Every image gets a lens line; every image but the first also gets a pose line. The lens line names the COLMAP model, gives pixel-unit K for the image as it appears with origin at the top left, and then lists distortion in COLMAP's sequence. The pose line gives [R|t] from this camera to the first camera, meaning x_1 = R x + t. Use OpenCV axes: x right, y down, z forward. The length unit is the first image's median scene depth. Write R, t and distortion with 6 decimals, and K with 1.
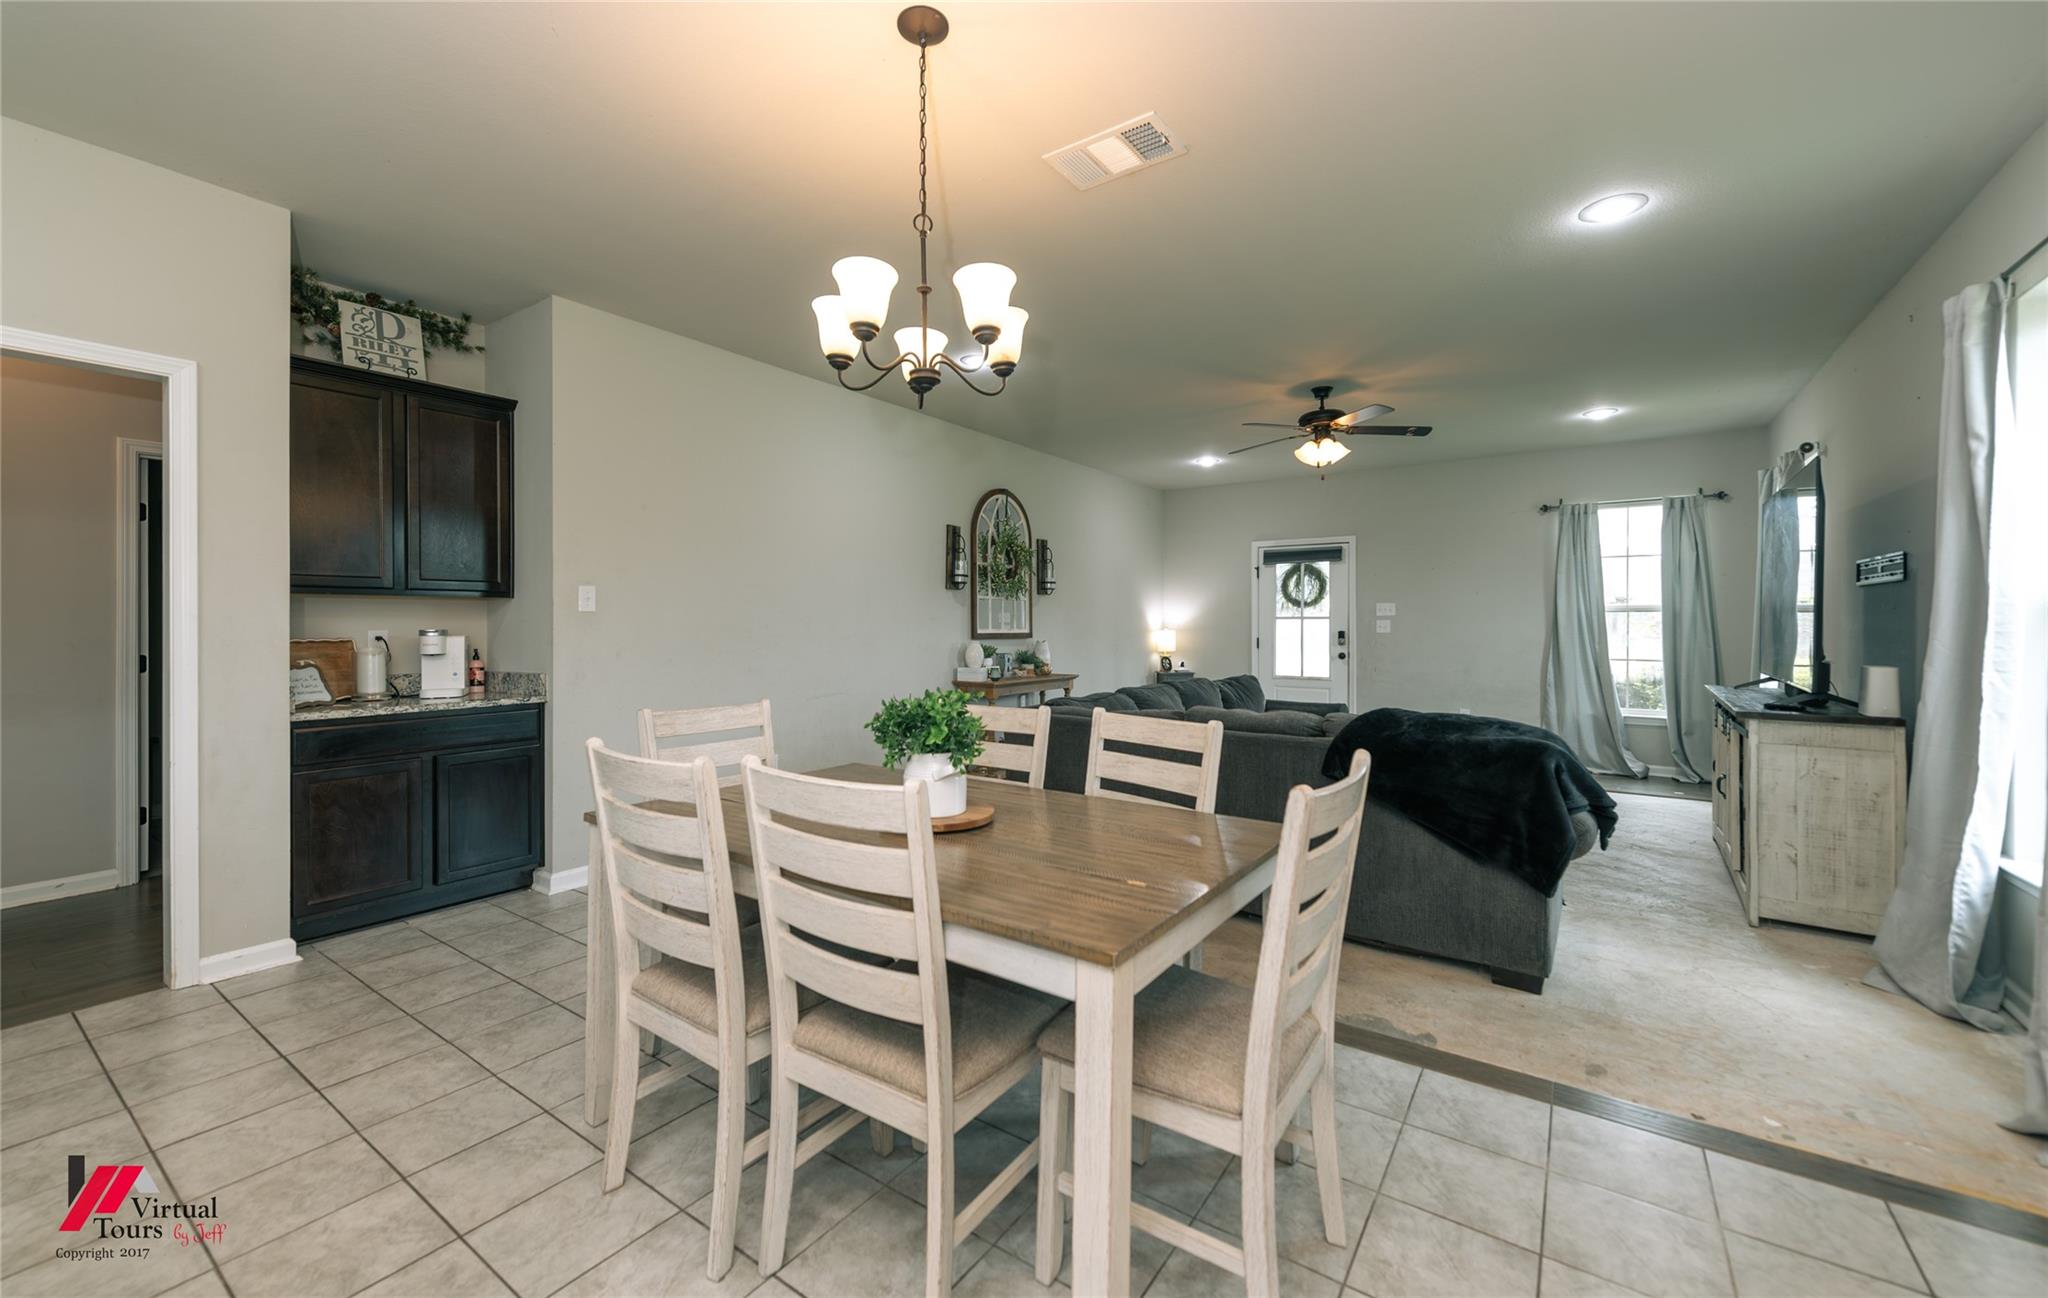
lens RADIAL K [[814.9, 0, 1027.7], [0, 814.9, 605.3], [0, 0, 1]] dist [0.025219, 0.000117]
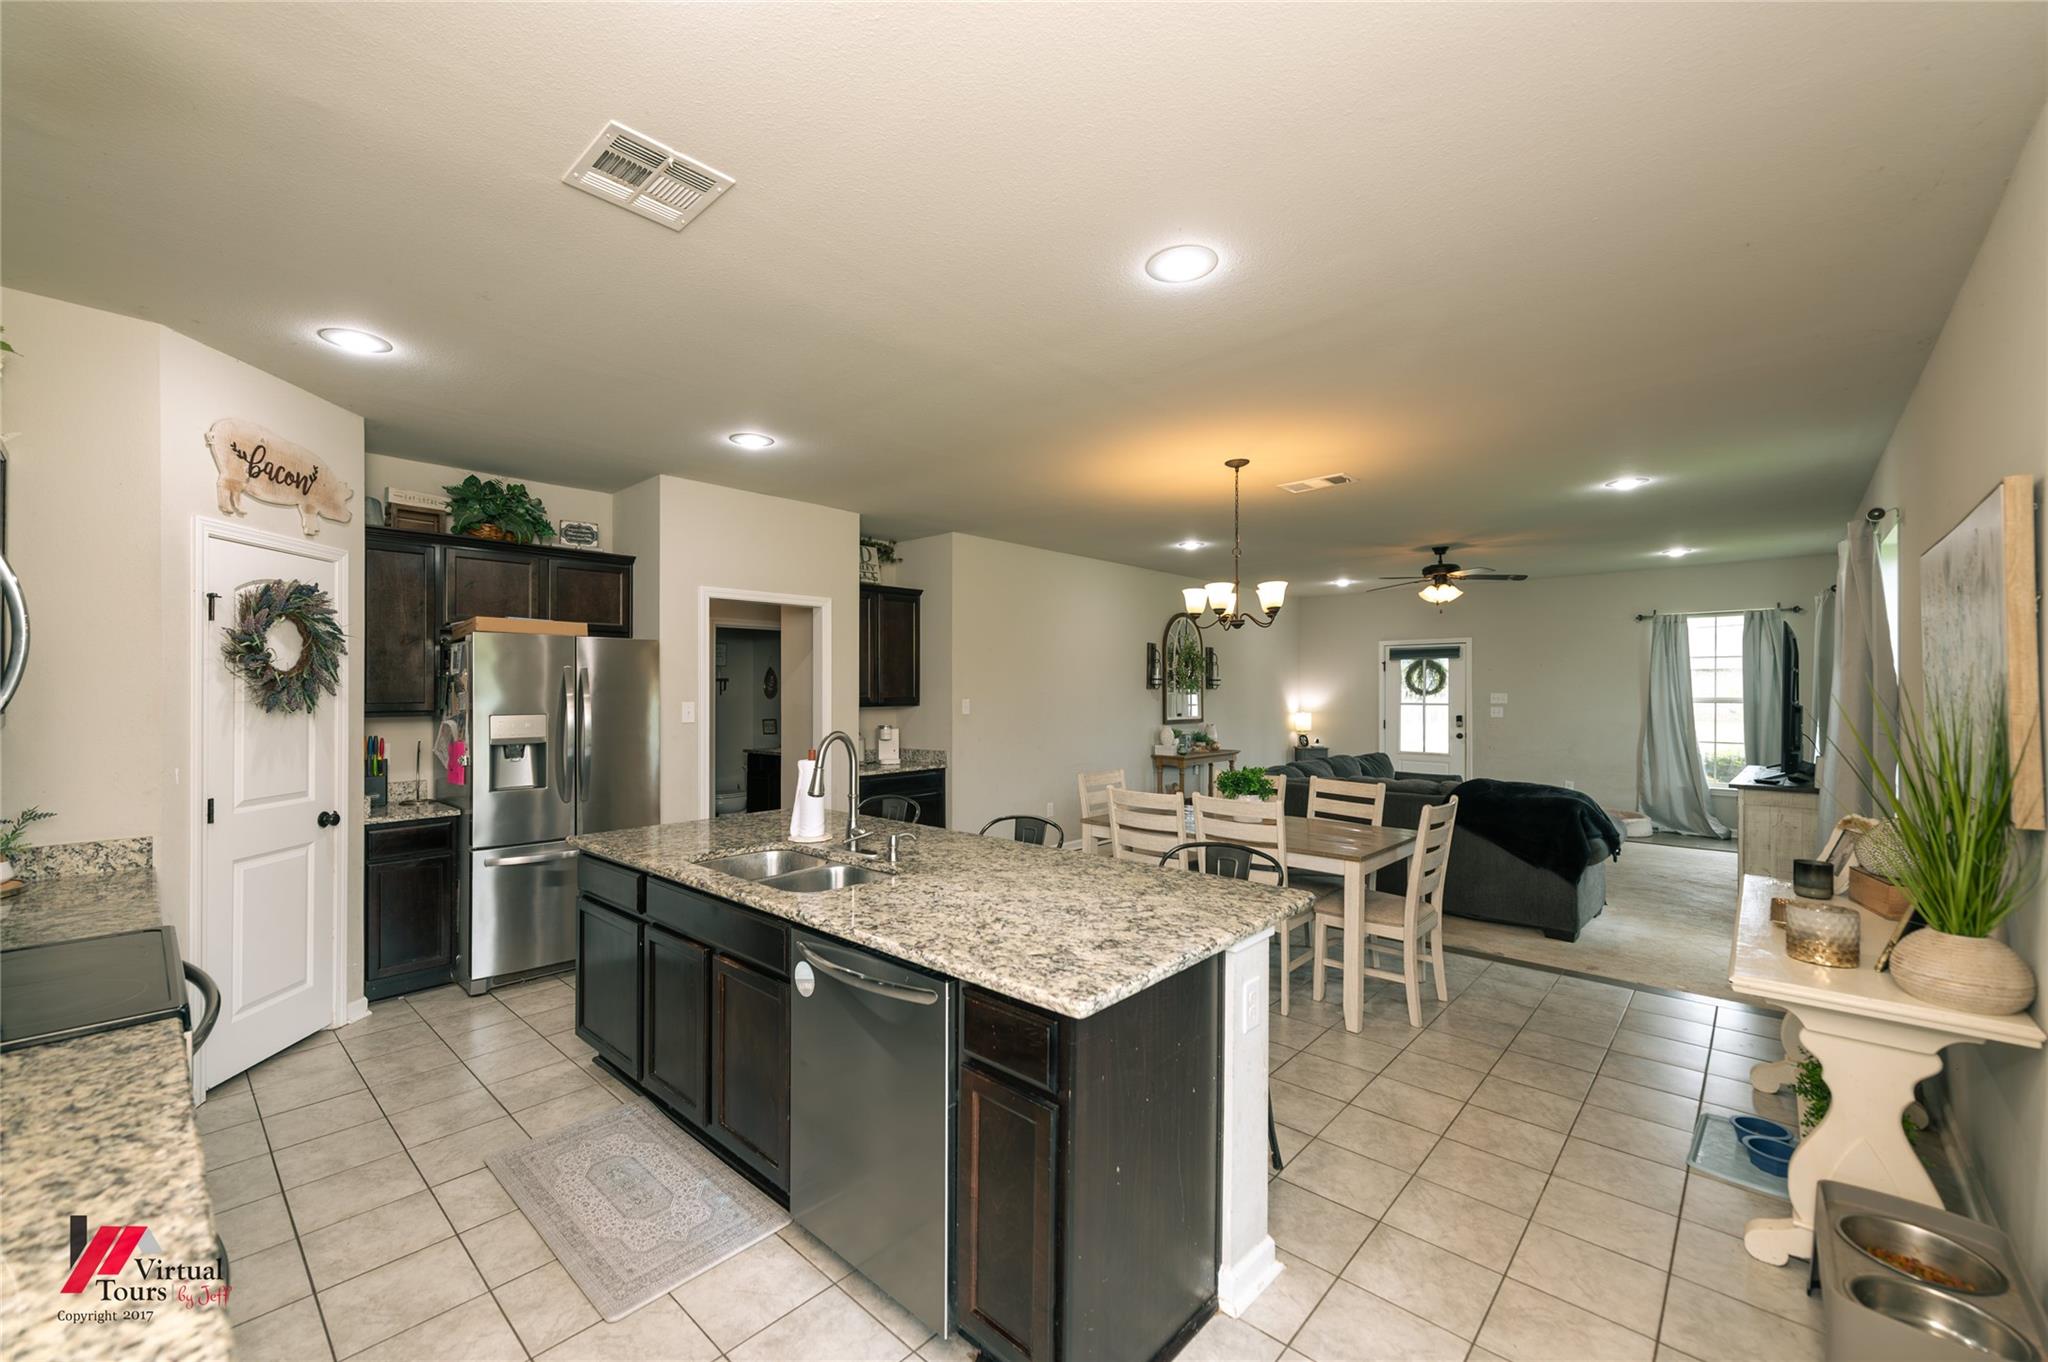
lens RADIAL K [[807.8, 0, 984.5], [0, 807.8, 683.6], [0, 0, 1]] dist [0.023912, -0.000154]
pose [[0.985596, -0.005930, -0.169013, -0.135414], [0.008358, 0.999872, 0.013655, -0.048491], [0.168911, -0.014871, 0.985519, -0.393711]]
